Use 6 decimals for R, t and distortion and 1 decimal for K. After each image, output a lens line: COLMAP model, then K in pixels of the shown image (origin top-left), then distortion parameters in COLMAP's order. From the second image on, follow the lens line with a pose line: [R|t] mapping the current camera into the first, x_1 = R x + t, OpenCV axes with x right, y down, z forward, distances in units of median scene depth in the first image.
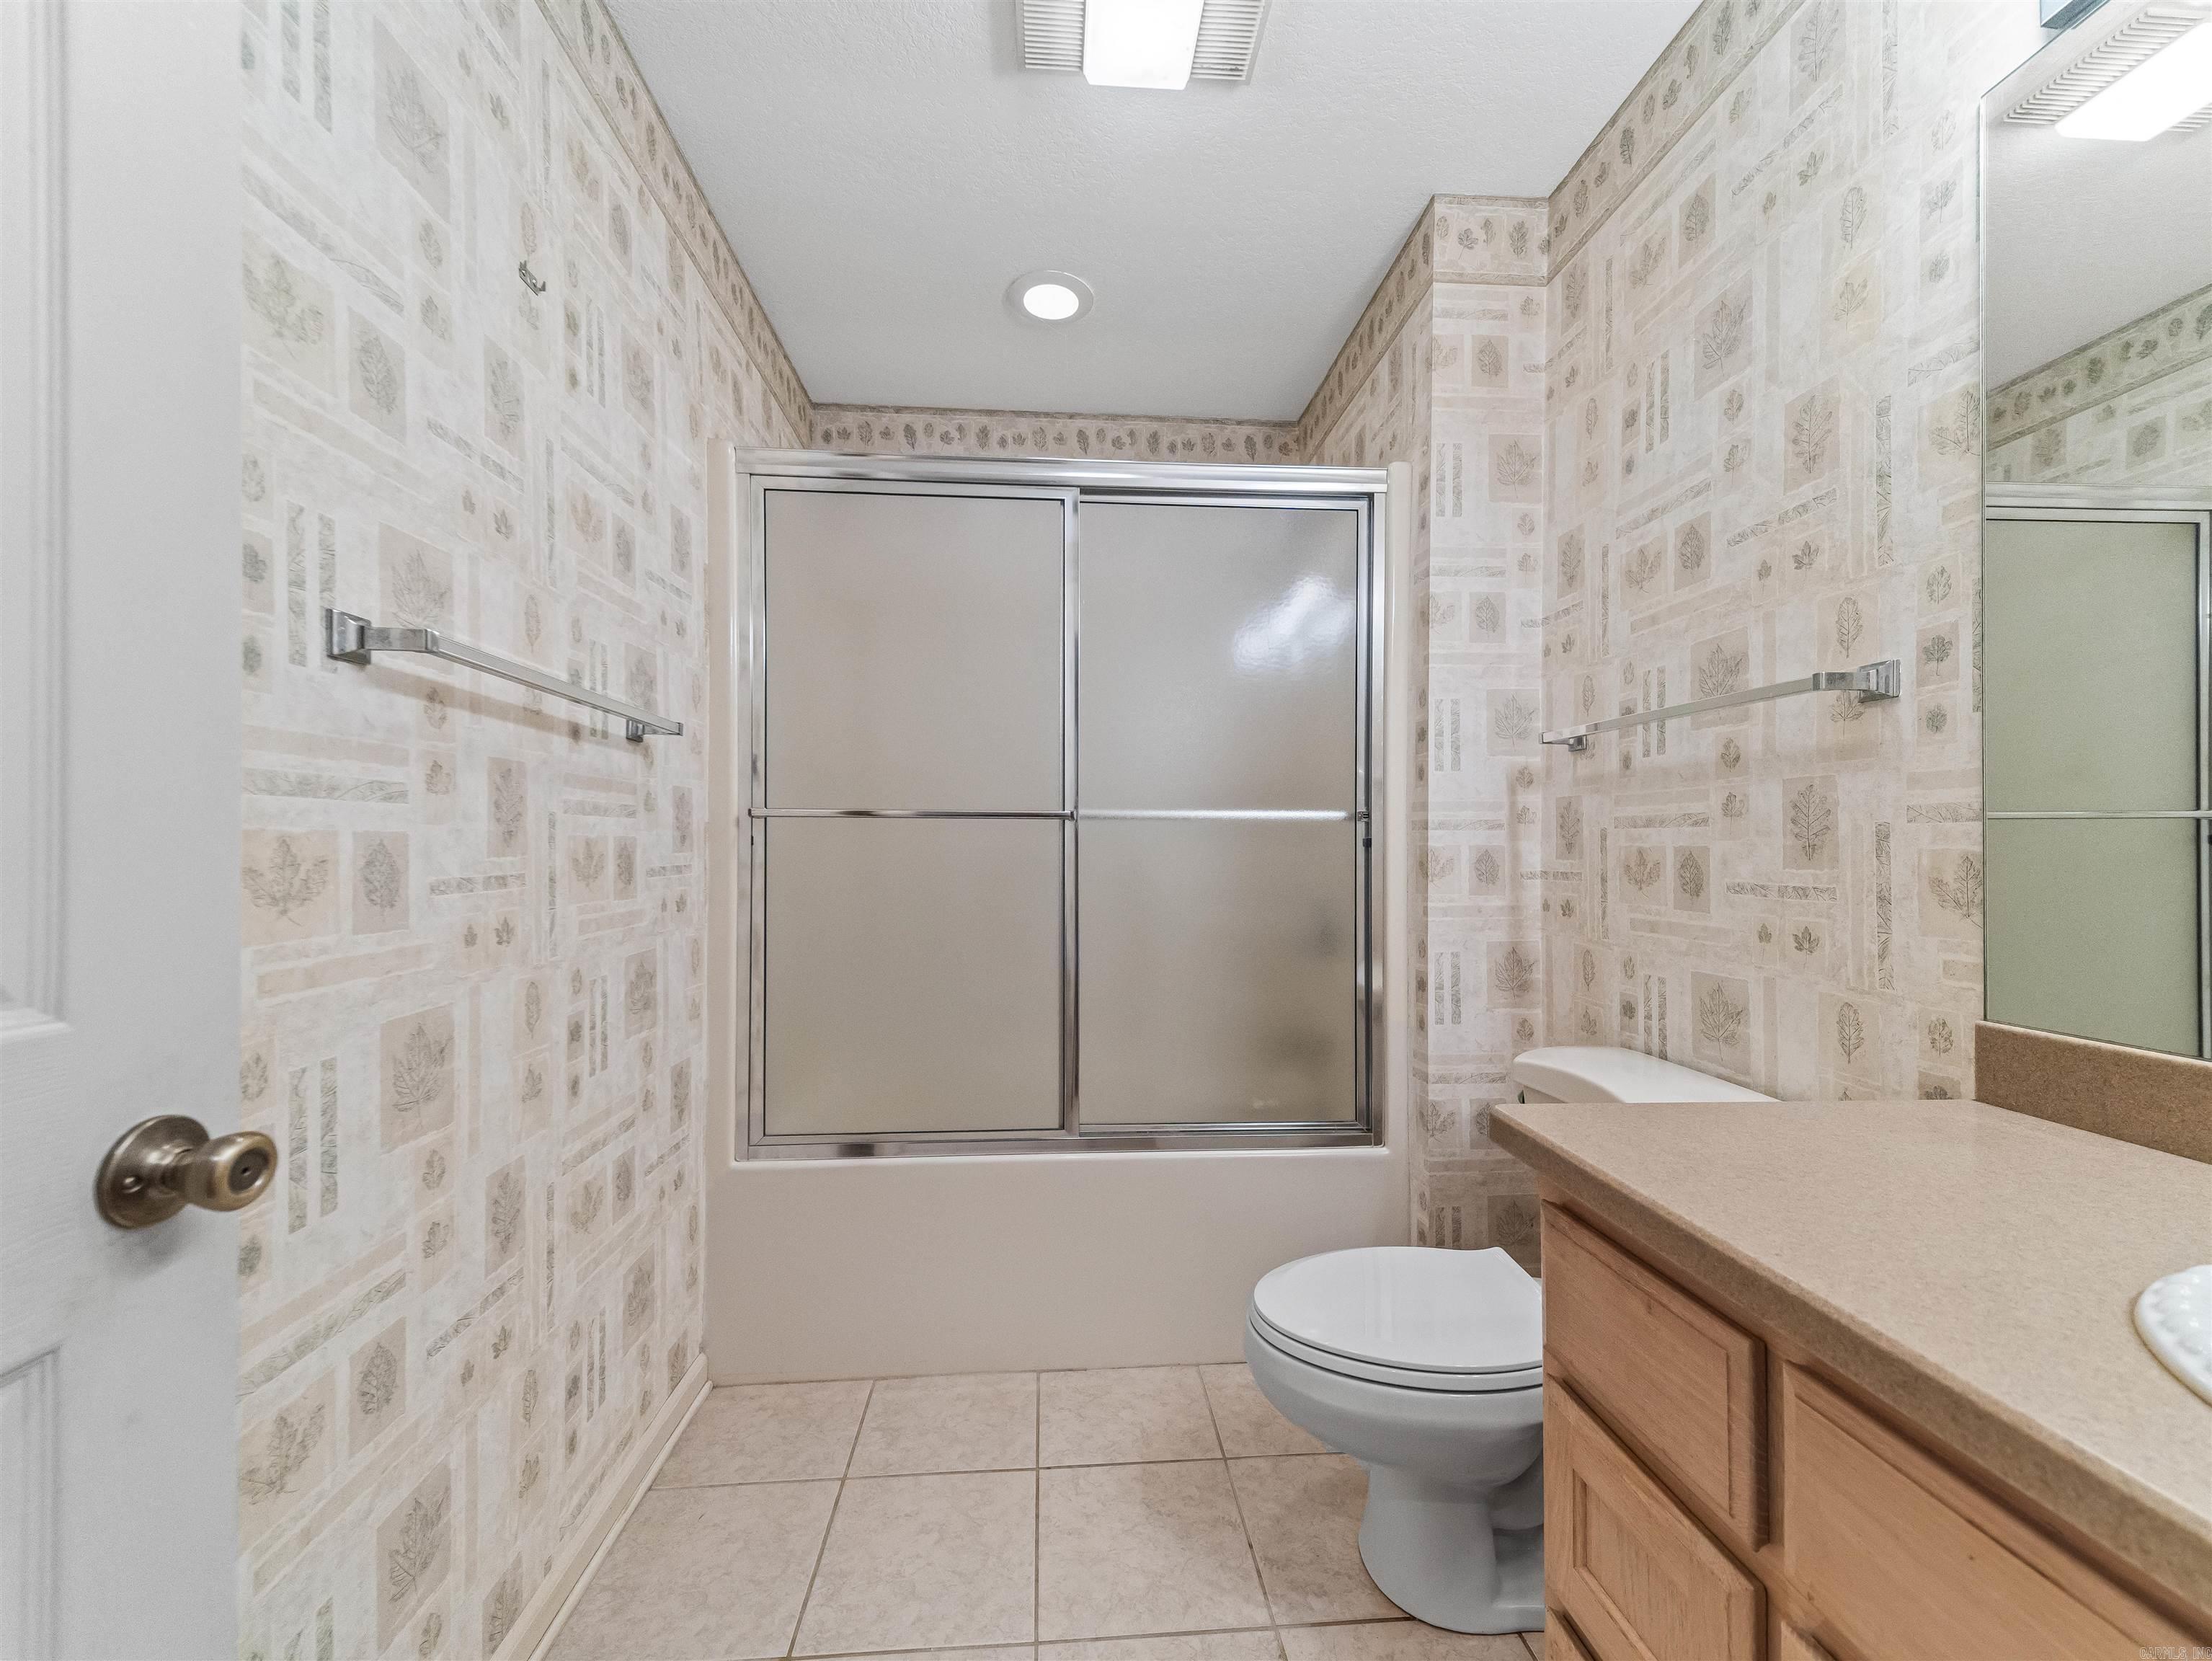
lens RADIAL K [[861.0, 0, 1115.8], [0, 861.0, 843.0], [0, 0, 1]] dist [0.032316, -0.010948]
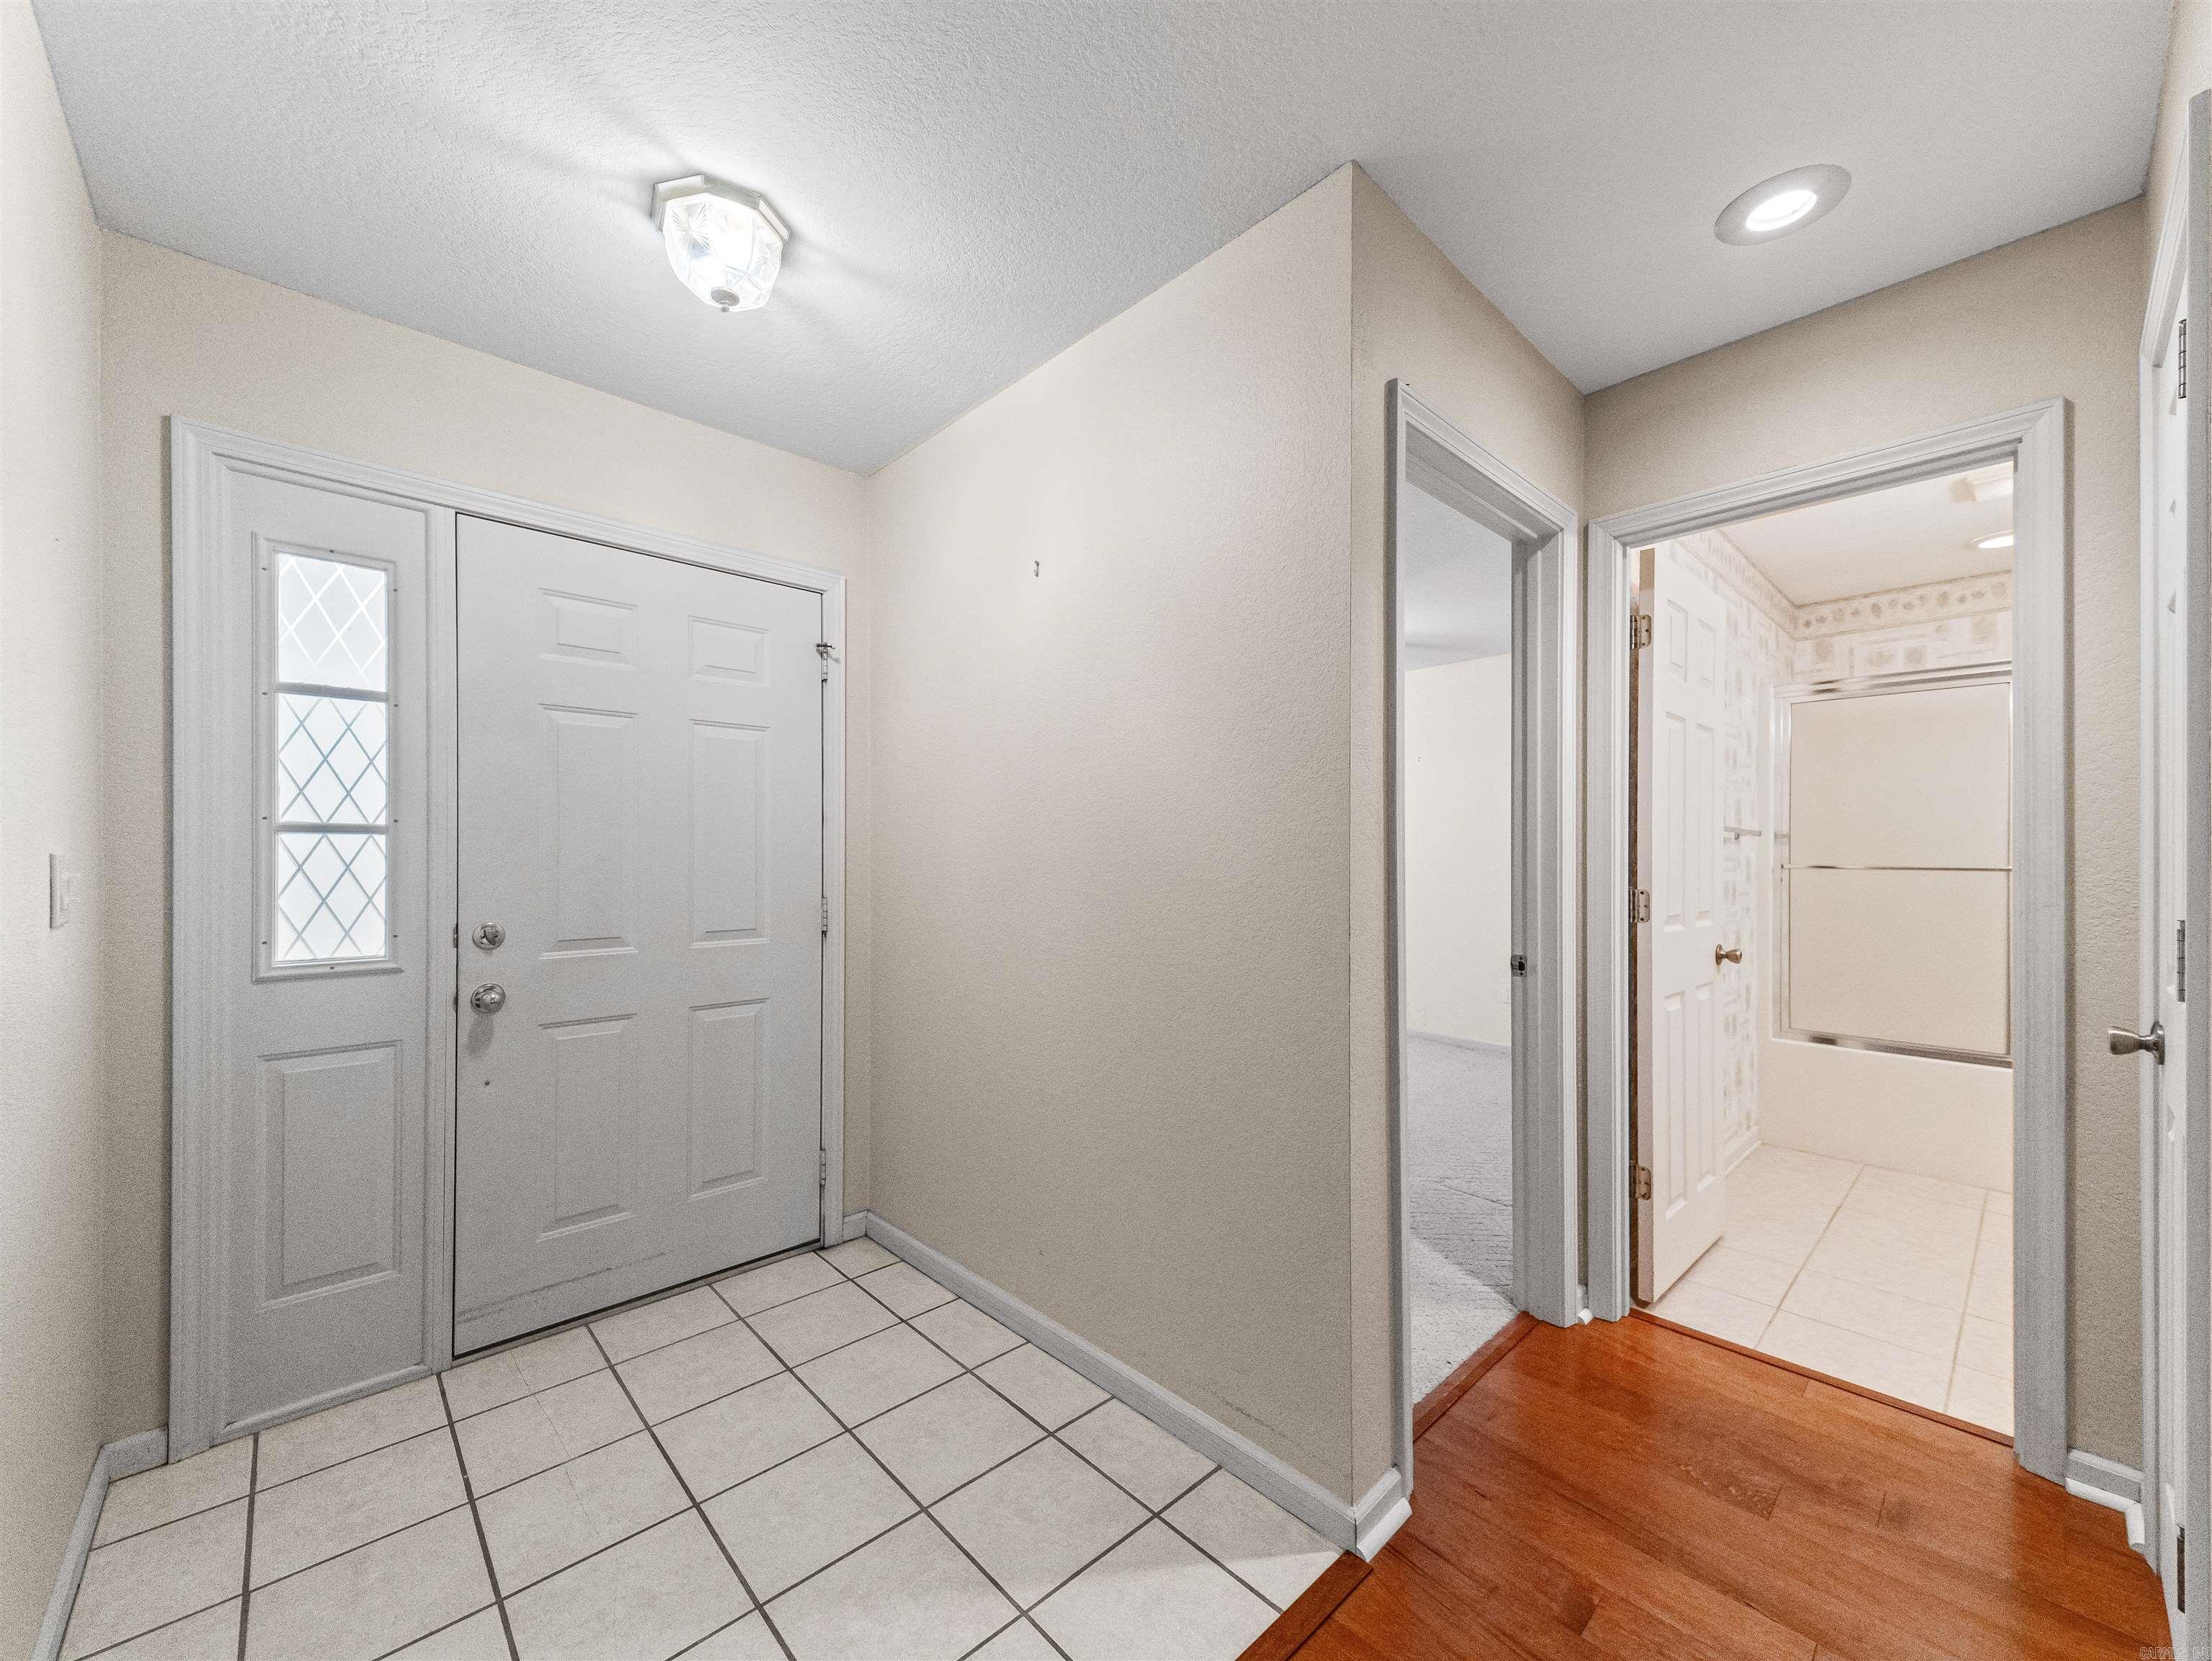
lens RADIAL K [[861.0, 0, 1093.2], [0, 861.0, 846.8], [0, 0, 1]] dist [0.032316, -0.010948]
pose [[0.601435, -0.005507, -0.798903, 0.236080], [0.001759, 0.999983, -0.005569, -0.068820], [0.798920, 0.001944, 0.601434, -1.462171]]
